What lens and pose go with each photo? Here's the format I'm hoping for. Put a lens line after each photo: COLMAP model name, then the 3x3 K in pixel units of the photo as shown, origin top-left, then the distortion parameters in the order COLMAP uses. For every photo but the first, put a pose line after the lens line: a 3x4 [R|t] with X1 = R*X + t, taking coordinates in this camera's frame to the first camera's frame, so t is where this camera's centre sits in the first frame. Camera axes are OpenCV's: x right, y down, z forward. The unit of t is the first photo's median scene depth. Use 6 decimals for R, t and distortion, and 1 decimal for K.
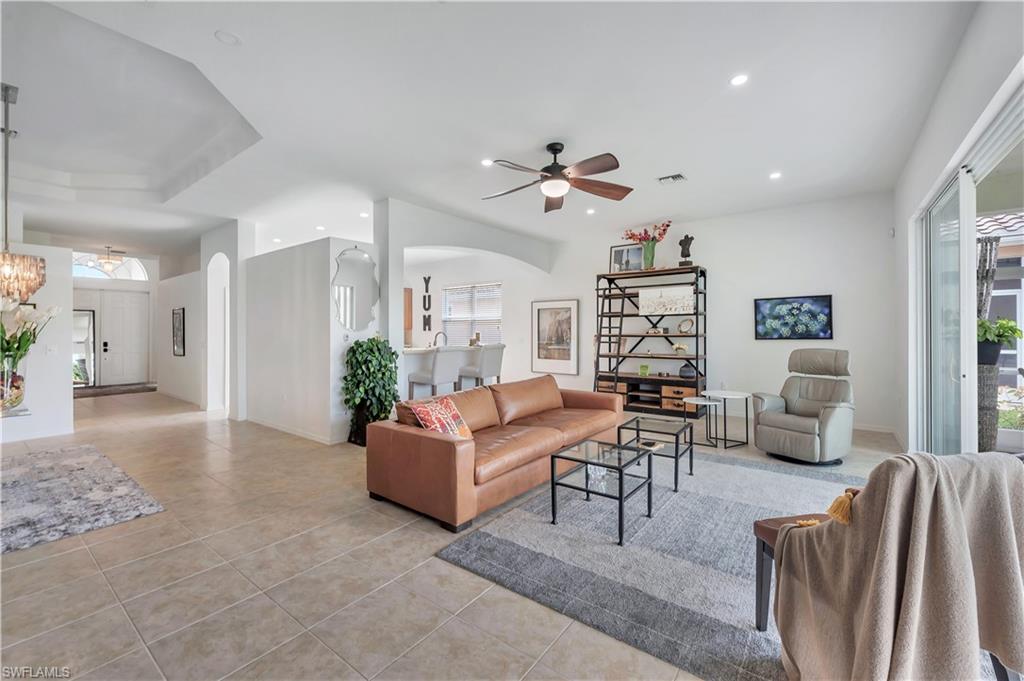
lens RADIAL K [[420.3, 0, 520.5], [0, 420.3, 330.7], [0, 0, 1]] dist [0.002178, 0.000140]
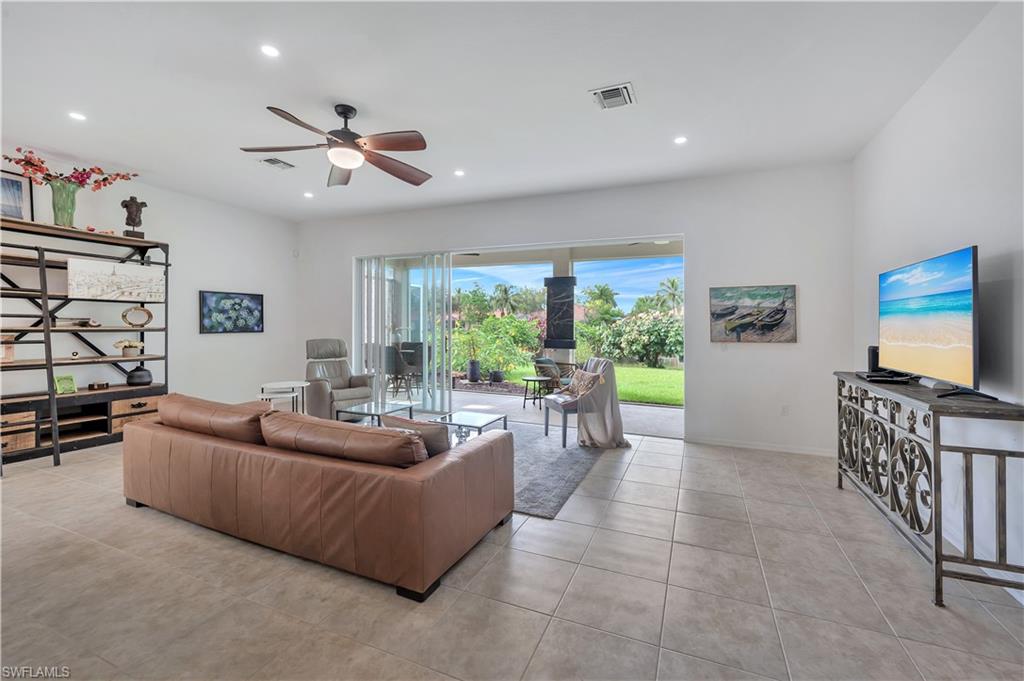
lens RADIAL K [[420.3, 0, 502.1], [0, 420.3, 314.6], [0, 0, 1]] dist [0.002178, 0.000140]
pose [[-0.204477, 0.032263, 0.978340, -0.525101], [-0.009297, 0.999348, -0.034899, 0.005588], [-0.978827, -0.016232, -0.204044, 0.547778]]
